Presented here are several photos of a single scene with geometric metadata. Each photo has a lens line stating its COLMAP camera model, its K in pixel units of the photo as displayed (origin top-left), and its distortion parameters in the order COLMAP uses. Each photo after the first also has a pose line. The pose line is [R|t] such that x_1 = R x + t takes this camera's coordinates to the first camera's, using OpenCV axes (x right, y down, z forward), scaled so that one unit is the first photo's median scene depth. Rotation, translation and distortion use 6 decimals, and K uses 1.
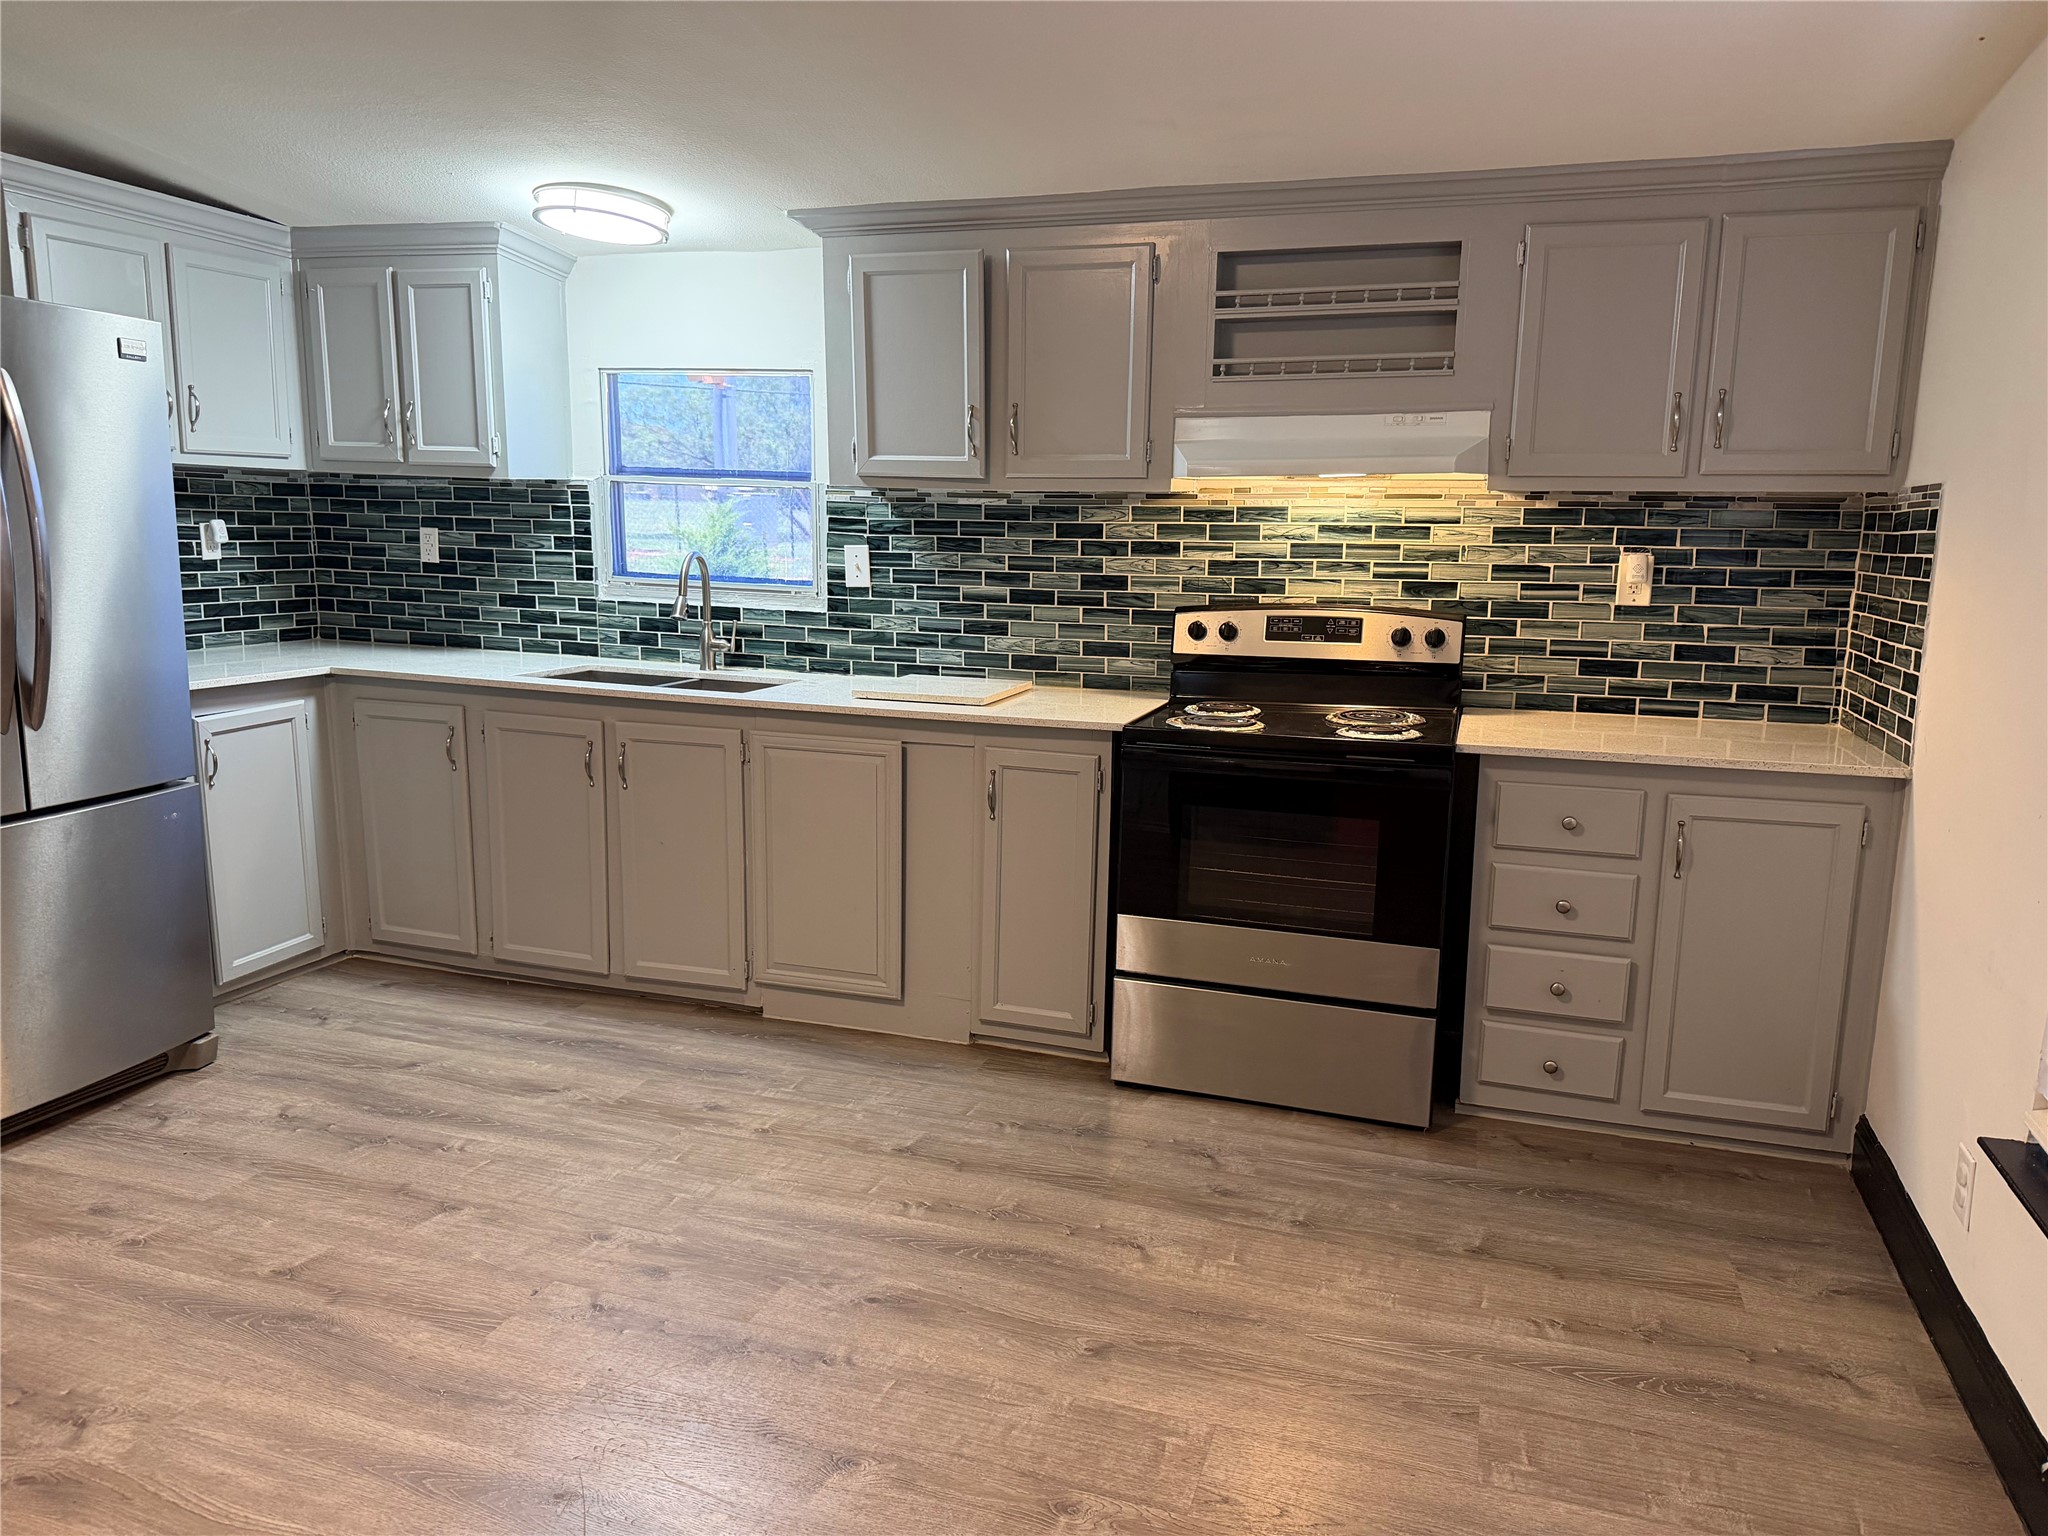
lens RADIAL K [[1439.5, 0, 1017.3], [0, 1439.5, 794.1], [0, 0, 1]] dist [0.033356, -0.046530]
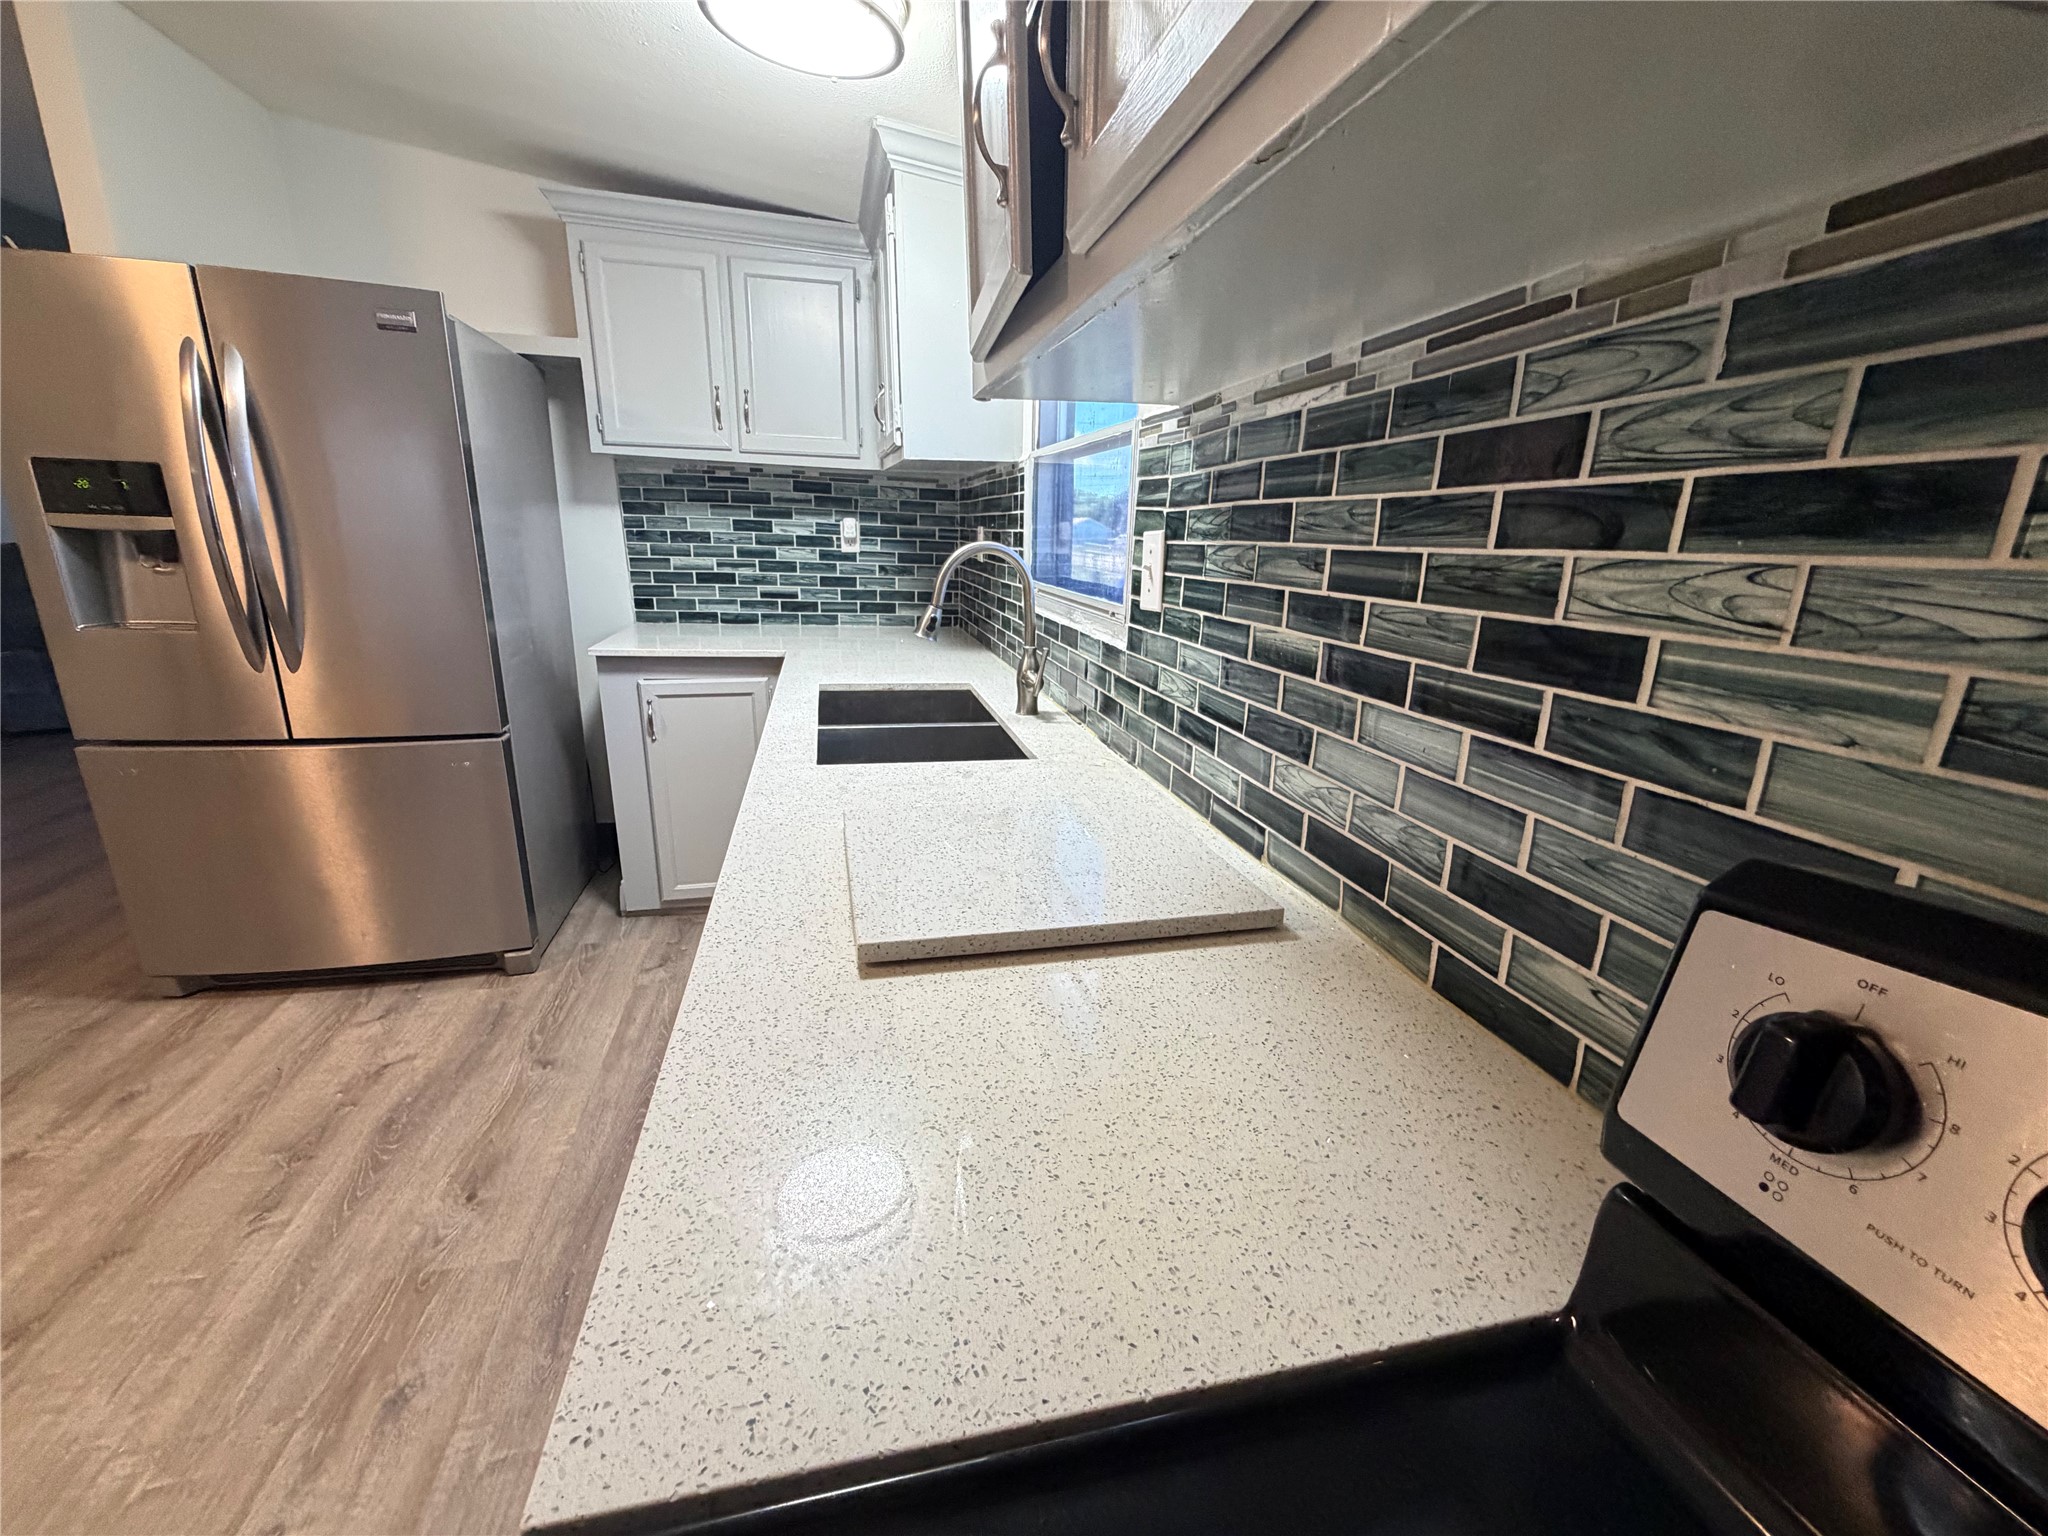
lens RADIAL K [[812.9, 0, 1016.7], [0, 812.9, 772.6], [0, 0, 1]] dist [-0.000361, 0.000125]
pose [[0.516985, 0.235326, -0.823012, 0.133630], [-0.181482, 0.969744, 0.163281, -0.132651], [0.836535, 0.064948, 0.544051, 0.841256]]
